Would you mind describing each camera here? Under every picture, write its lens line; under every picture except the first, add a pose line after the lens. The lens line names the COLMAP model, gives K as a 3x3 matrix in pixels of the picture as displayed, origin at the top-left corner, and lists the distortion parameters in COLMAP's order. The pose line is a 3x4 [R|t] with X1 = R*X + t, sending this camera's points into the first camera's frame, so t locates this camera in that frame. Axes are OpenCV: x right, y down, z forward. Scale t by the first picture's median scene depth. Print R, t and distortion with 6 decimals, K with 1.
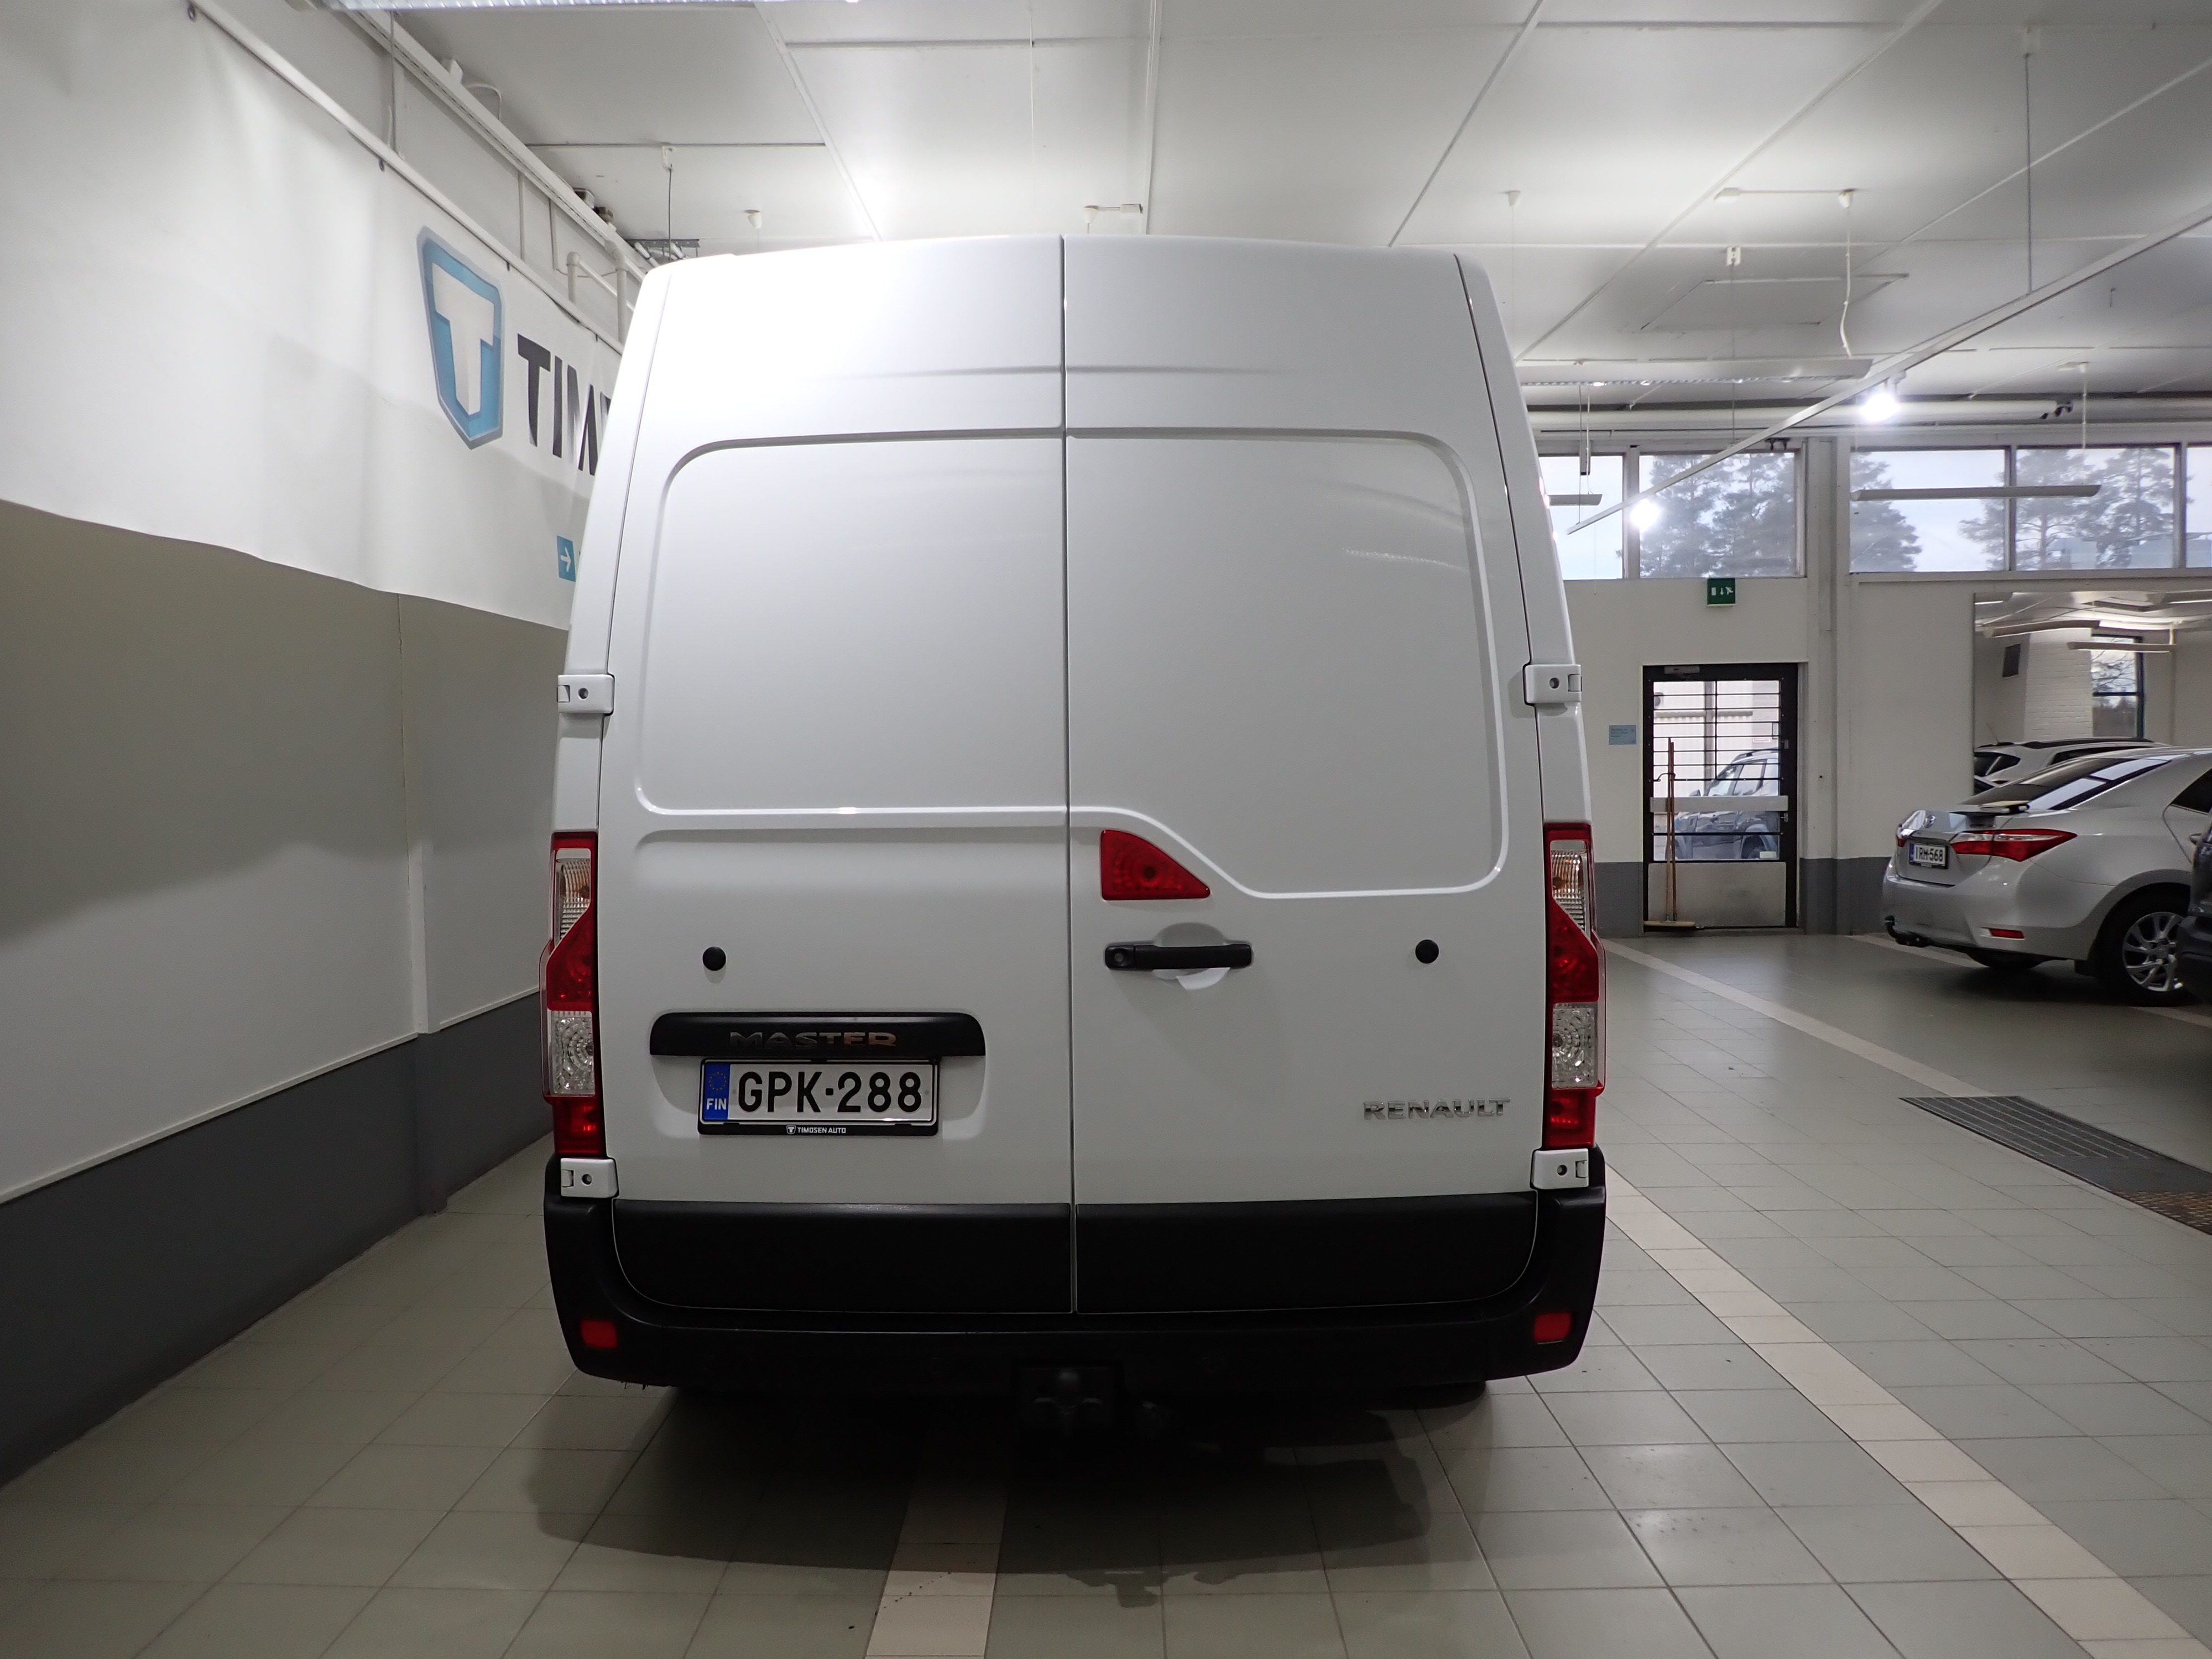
lens RADIAL K [[1629.4, 0, 1106.0], [0, 1629.4, 829.5], [0, 0, 1]] dist [-0.004180, -0.003336]
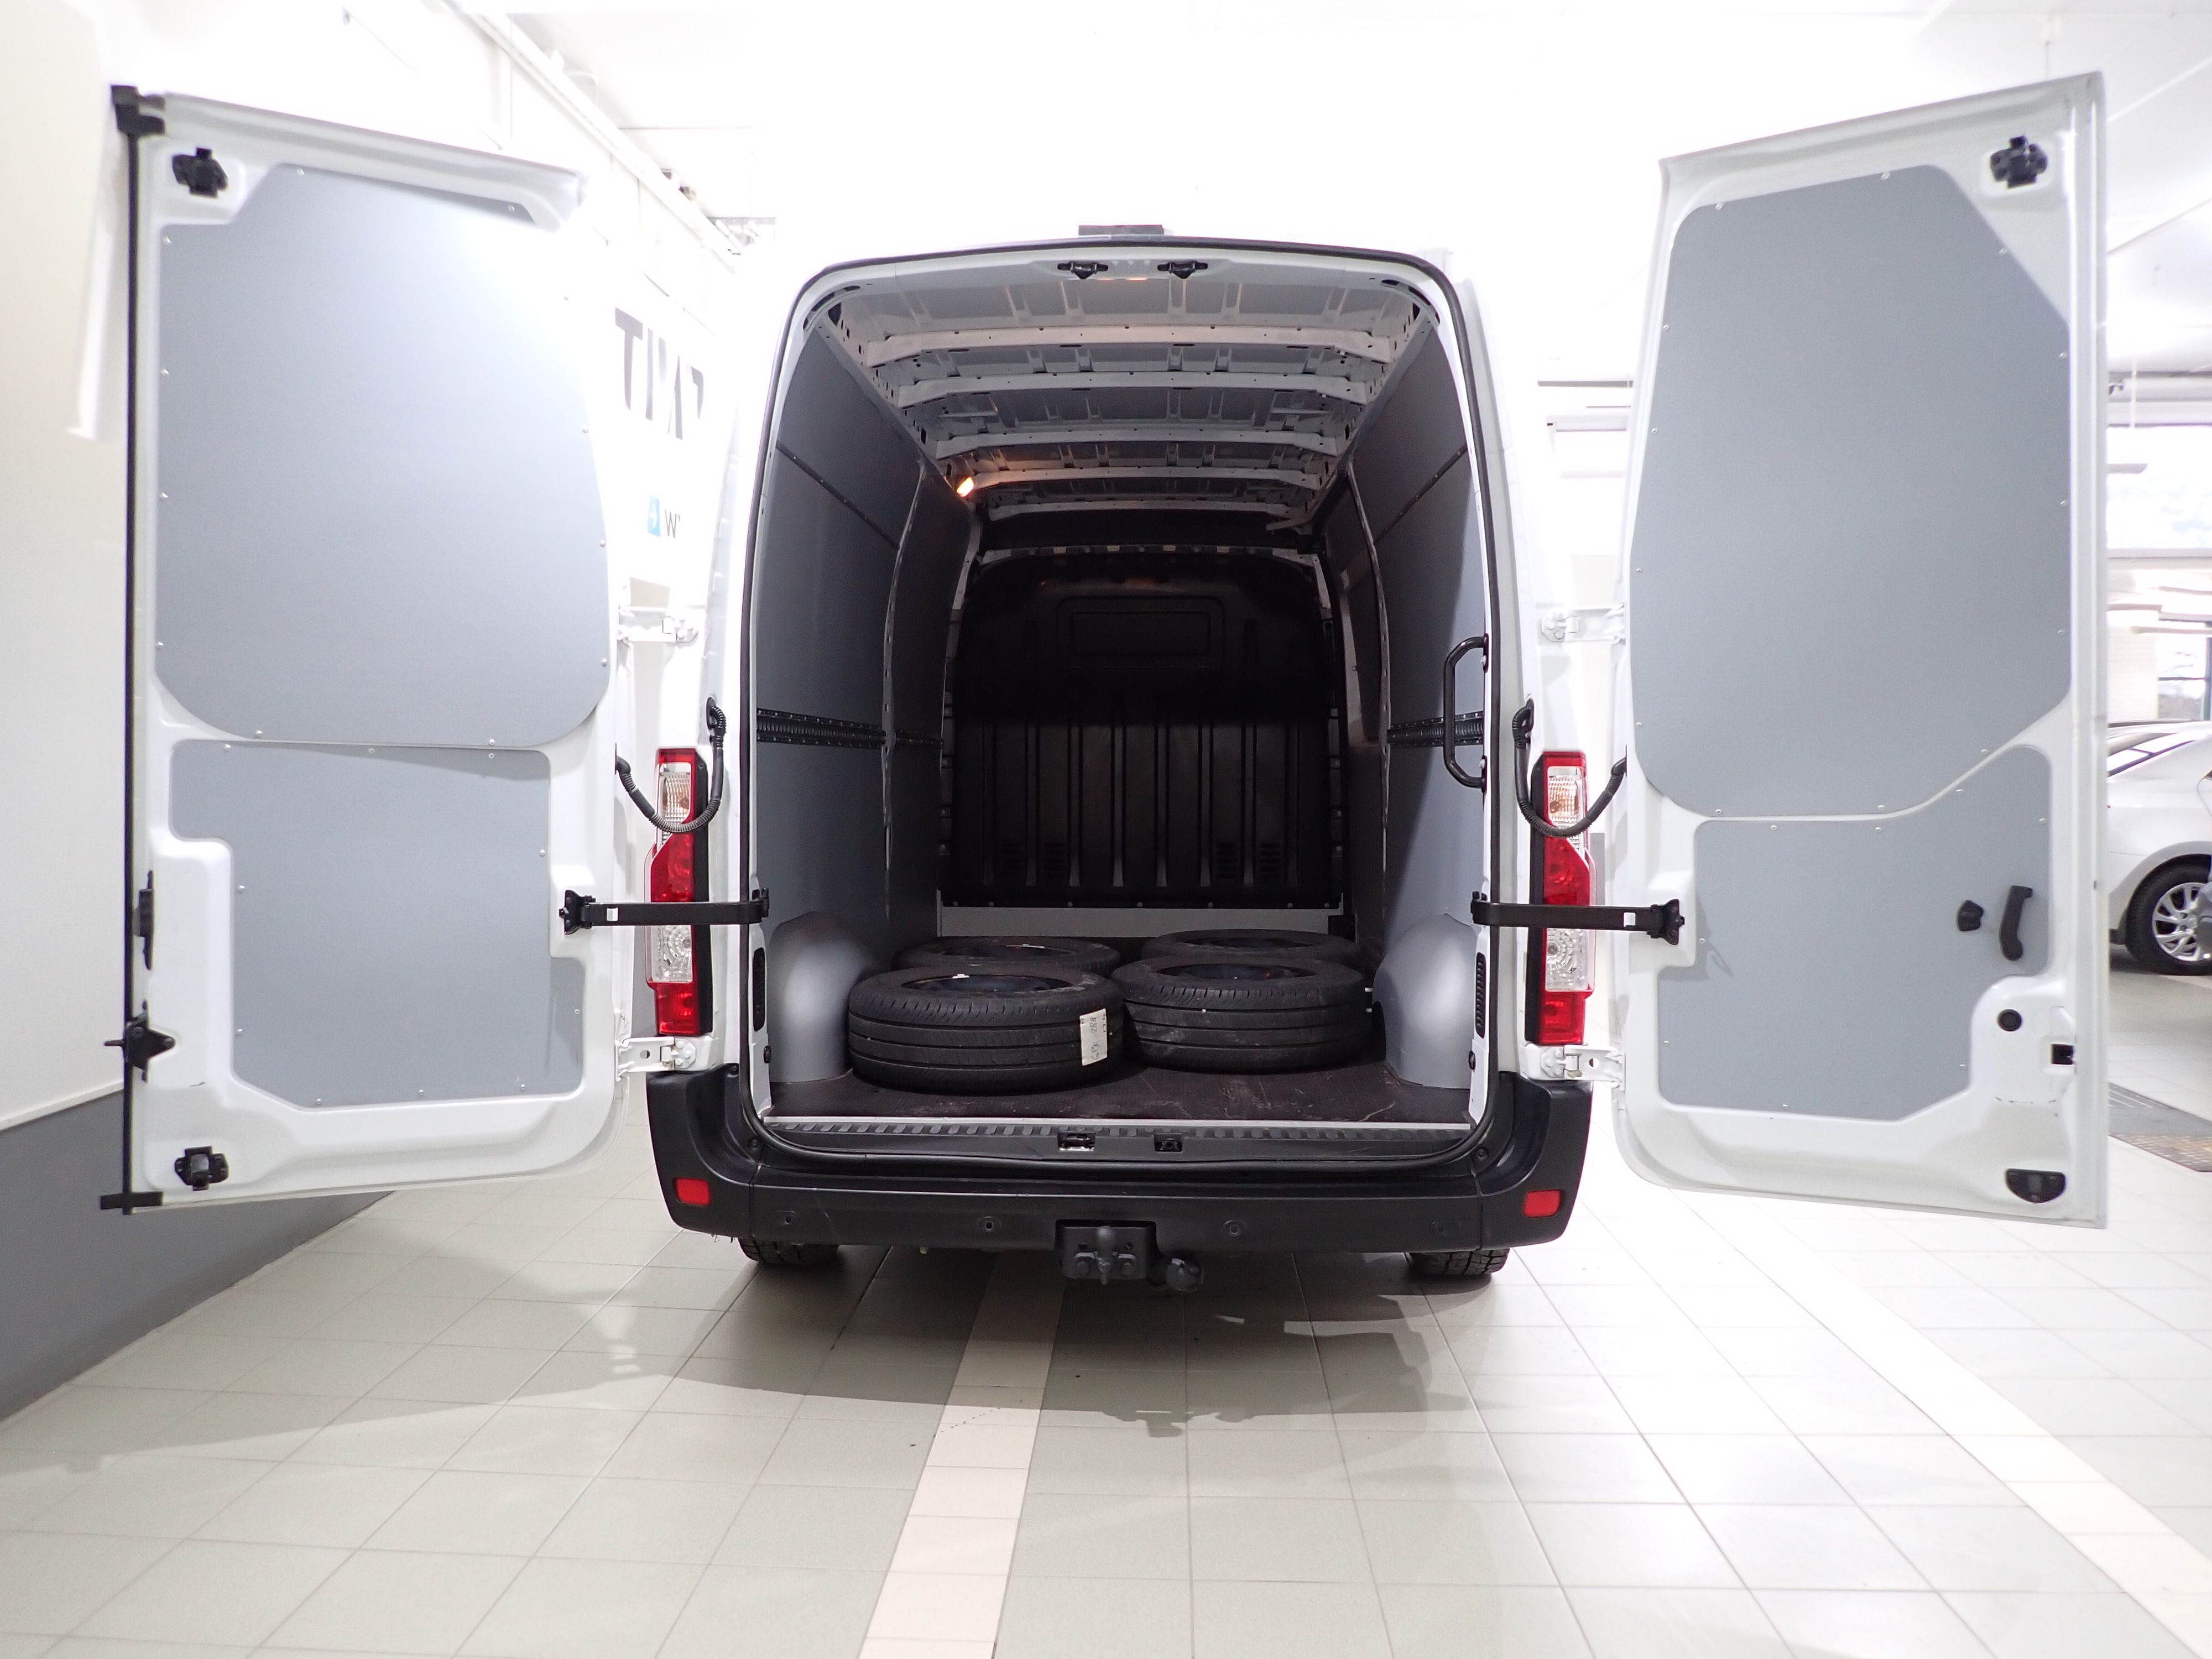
lens RADIAL K [[1629.4, 0, 1106.0], [0, 1629.4, 829.5], [0, 0, 1]] dist [-0.004180, -0.003336]
pose [[0.999302, 0.014401, -0.034459, 0.011015], [-0.013948, 0.999813, 0.013363, 0.039148], [0.034645, -0.012873, 0.999317, -0.119577]]
